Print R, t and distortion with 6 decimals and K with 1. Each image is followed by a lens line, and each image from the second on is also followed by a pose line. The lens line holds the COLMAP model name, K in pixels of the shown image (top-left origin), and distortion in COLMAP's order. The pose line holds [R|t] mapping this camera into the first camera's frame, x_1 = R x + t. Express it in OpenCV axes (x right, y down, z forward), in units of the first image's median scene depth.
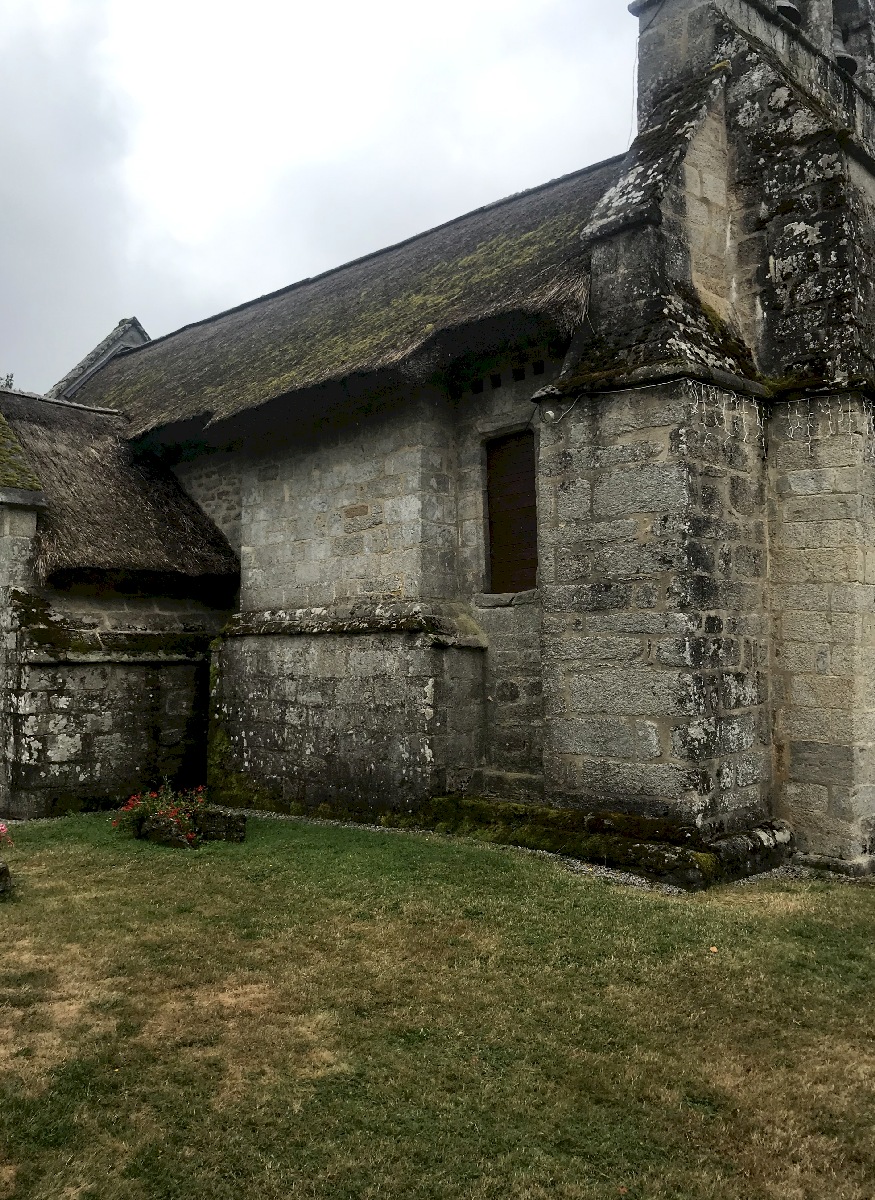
lens RADIAL K [[1046.1, 0, 437.5], [0, 1046.1, 600.0], [0, 0, 1]] dist [0.158945, -0.553894]
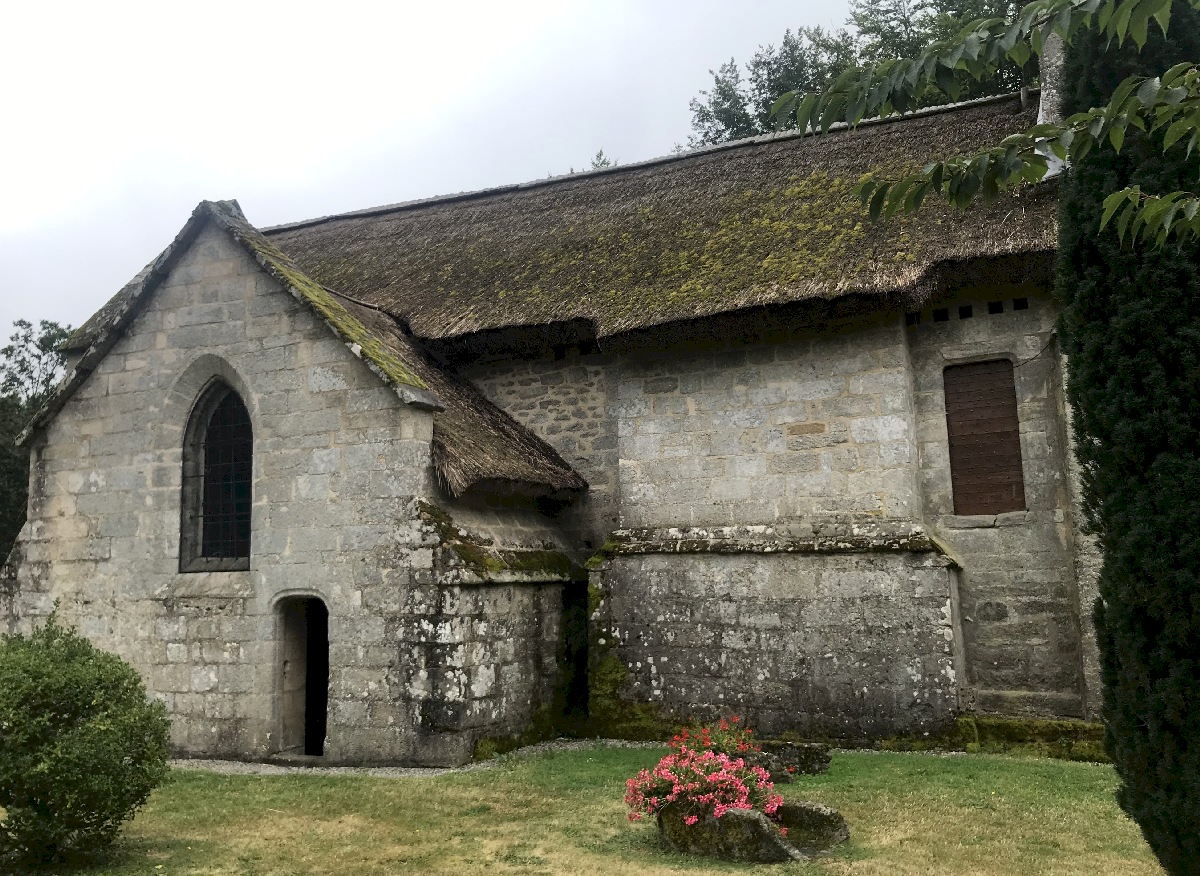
lens RADIAL K [[1046.1, 0, 600.0], [0, 1046.1, 438.0], [0, 0, 1]] dist [0.158945, -0.553894]
pose [[0.944261, 0.041472, 0.326575, -0.566153], [-0.015473, 0.996528, -0.081809, 0.008074], [-0.328834, 0.072196, 0.941624, 0.124918]]
